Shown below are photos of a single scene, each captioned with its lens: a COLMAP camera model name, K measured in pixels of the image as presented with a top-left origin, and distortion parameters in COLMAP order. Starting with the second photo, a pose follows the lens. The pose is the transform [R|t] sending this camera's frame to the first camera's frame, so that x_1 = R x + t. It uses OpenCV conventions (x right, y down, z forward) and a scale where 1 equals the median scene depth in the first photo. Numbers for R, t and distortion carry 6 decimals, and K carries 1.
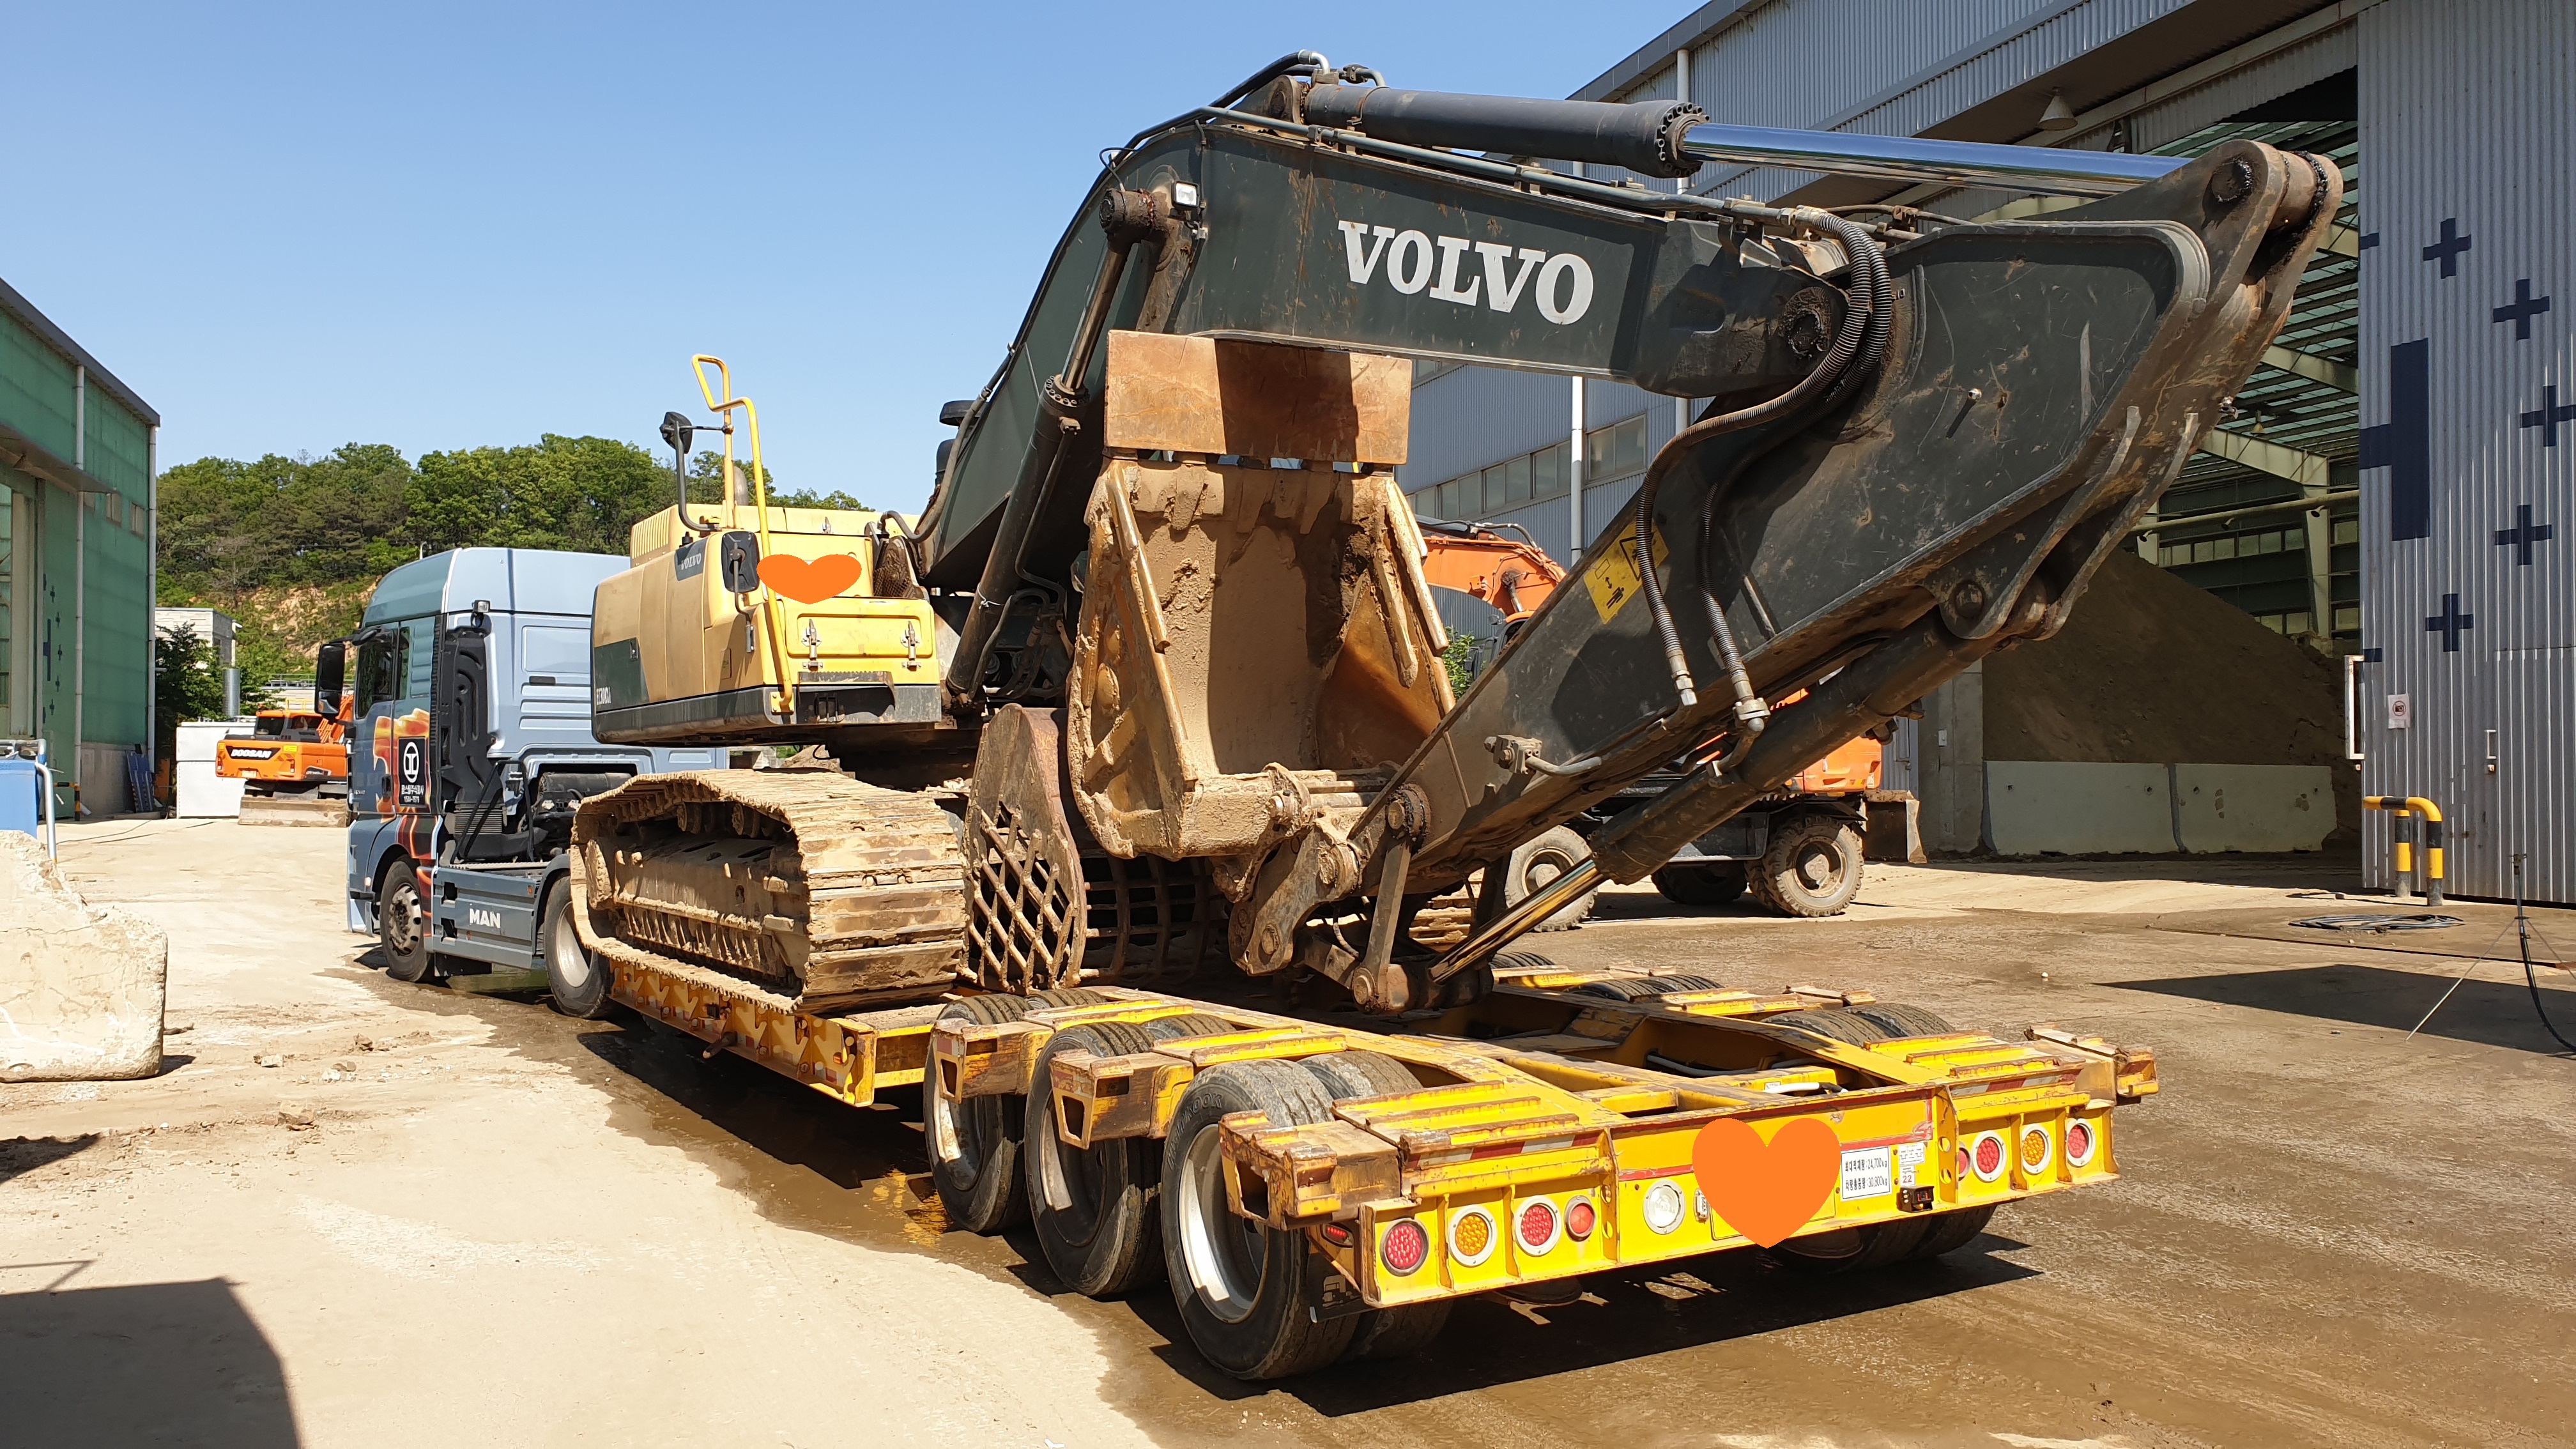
lens RADIAL K [[2079.1, 0, 1281.5], [0, 2079.1, 707.0], [0, 0, 1]] dist [-0.014317, -0.000916]
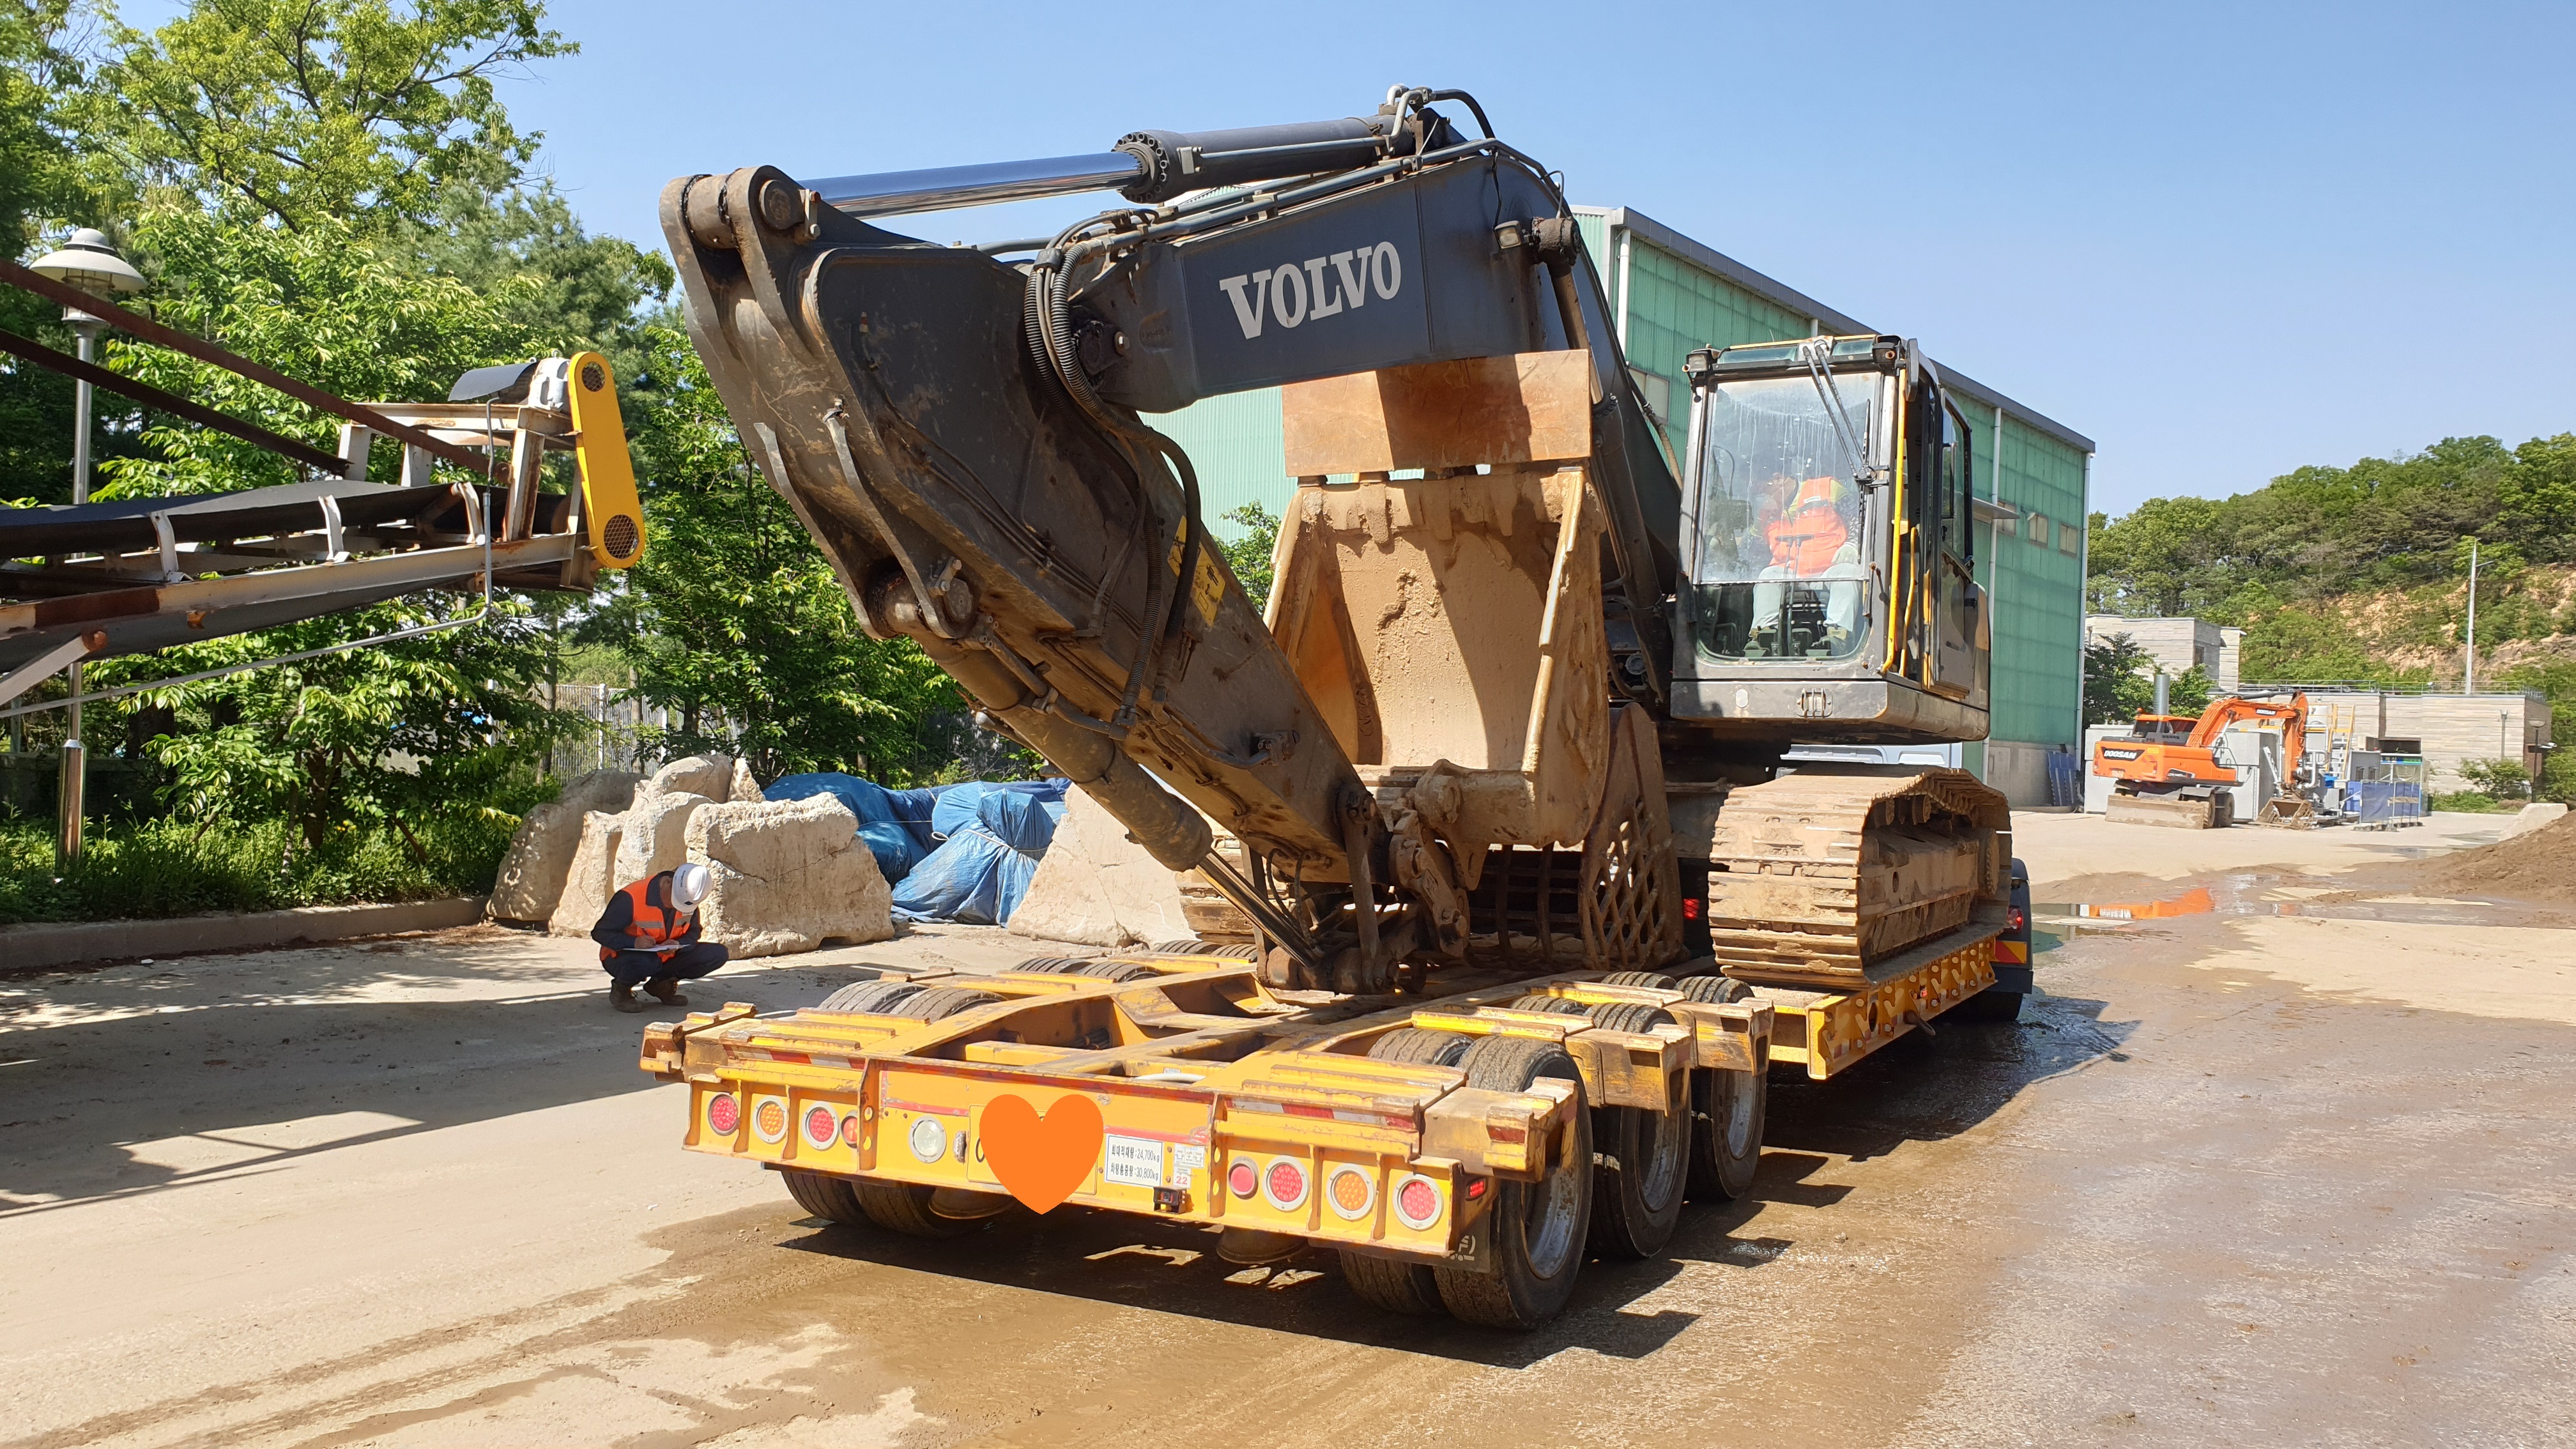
lens RADIAL K [[2079.1, 0, 1281.8], [0, 2079.1, 731.2], [0, 0, 1]] dist [-0.014317, -0.000916]
pose [[0.505970, 0.012597, -0.862459, 0.196719], [-0.005234, 0.999920, 0.011534, 0.000383], [0.862535, -0.001322, 0.505995, 0.090658]]
